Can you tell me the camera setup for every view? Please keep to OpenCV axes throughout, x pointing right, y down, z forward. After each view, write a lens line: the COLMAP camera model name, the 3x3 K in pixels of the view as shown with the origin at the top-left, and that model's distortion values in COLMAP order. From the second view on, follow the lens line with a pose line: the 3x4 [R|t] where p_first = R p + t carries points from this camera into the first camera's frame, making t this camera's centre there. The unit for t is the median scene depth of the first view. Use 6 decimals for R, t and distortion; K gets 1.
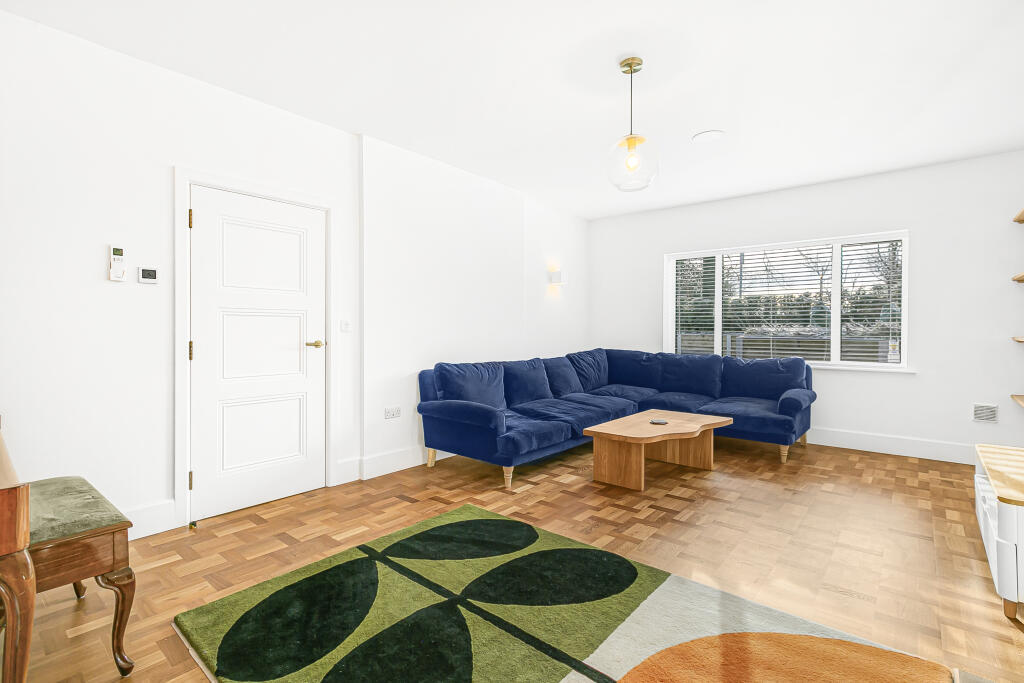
lens RADIAL K [[467.7, 0, 509.2], [0, 467.7, 336.3], [0, 0, 1]] dist [0.001252, -0.000168]
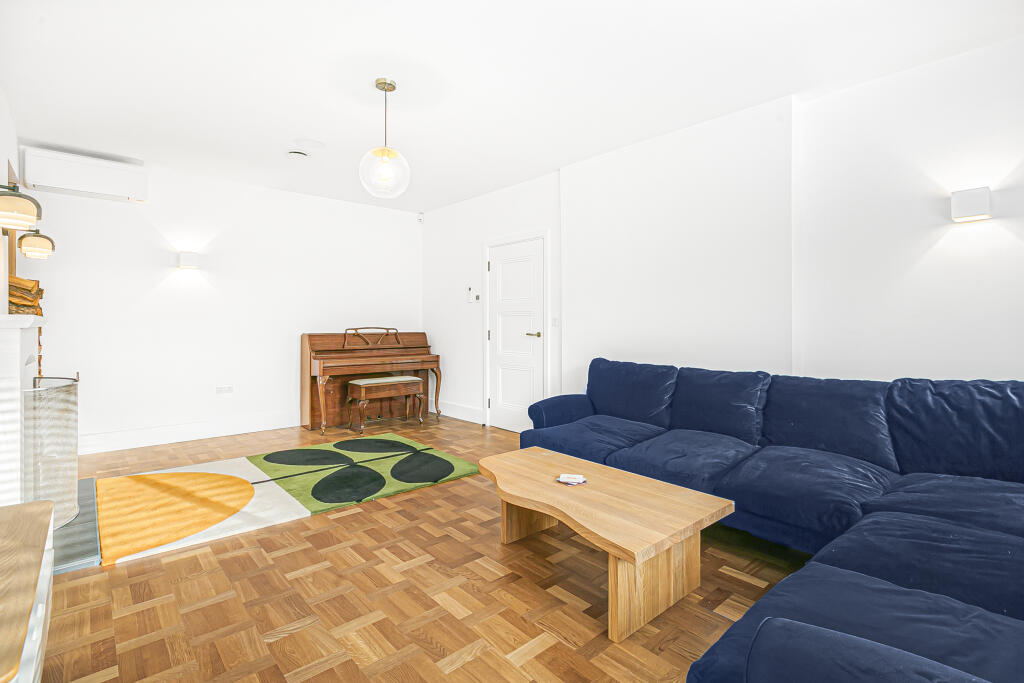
lens RADIAL K [[467.7, 0, 508.4], [0, 467.7, 331.7], [0, 0, 1]] dist [0.001252, -0.000168]
pose [[-0.107903, 0.018216, -0.993994, 1.103335], [-0.015545, 0.999679, 0.020008, -0.021732], [0.994040, 0.017611, -0.107585, 1.175141]]
